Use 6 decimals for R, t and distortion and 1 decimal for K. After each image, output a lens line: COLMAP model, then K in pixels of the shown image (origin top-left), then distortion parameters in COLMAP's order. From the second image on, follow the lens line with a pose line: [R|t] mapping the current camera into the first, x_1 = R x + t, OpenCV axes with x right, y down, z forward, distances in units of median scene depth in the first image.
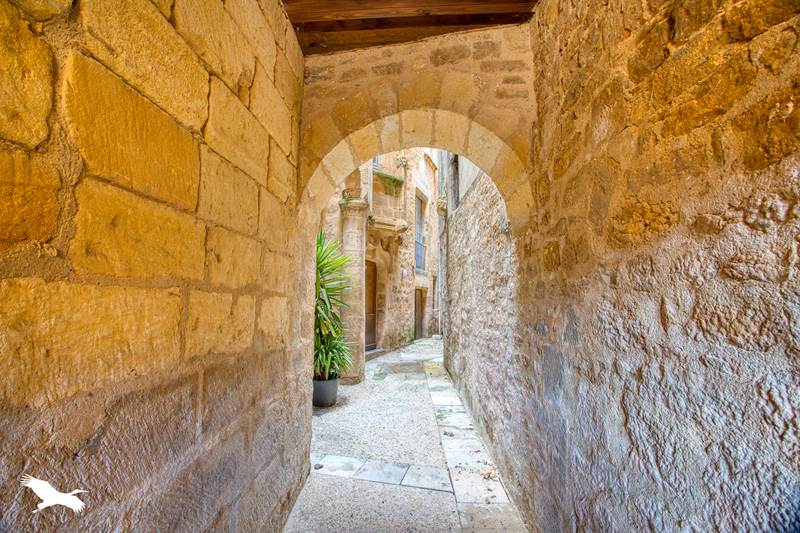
lens RADIAL K [[377.9, 0, 400.0], [0, 377.9, 266.5], [0, 0, 1]] dist [-0.066959, 0.000388]
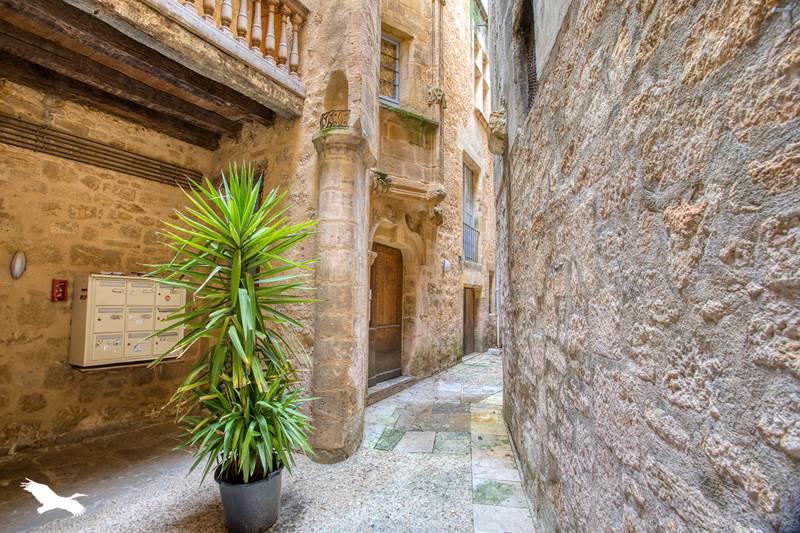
lens RADIAL K [[377.9, 0, 400.0], [0, 377.9, 266.5], [0, 0, 1]] dist [-0.066959, 0.000388]
pose [[0.988298, -0.009630, -0.152228, 0.039256], [0.010472, 0.999934, 0.004730, 0.017707], [0.152172, -0.006268, 0.988334, 0.334830]]
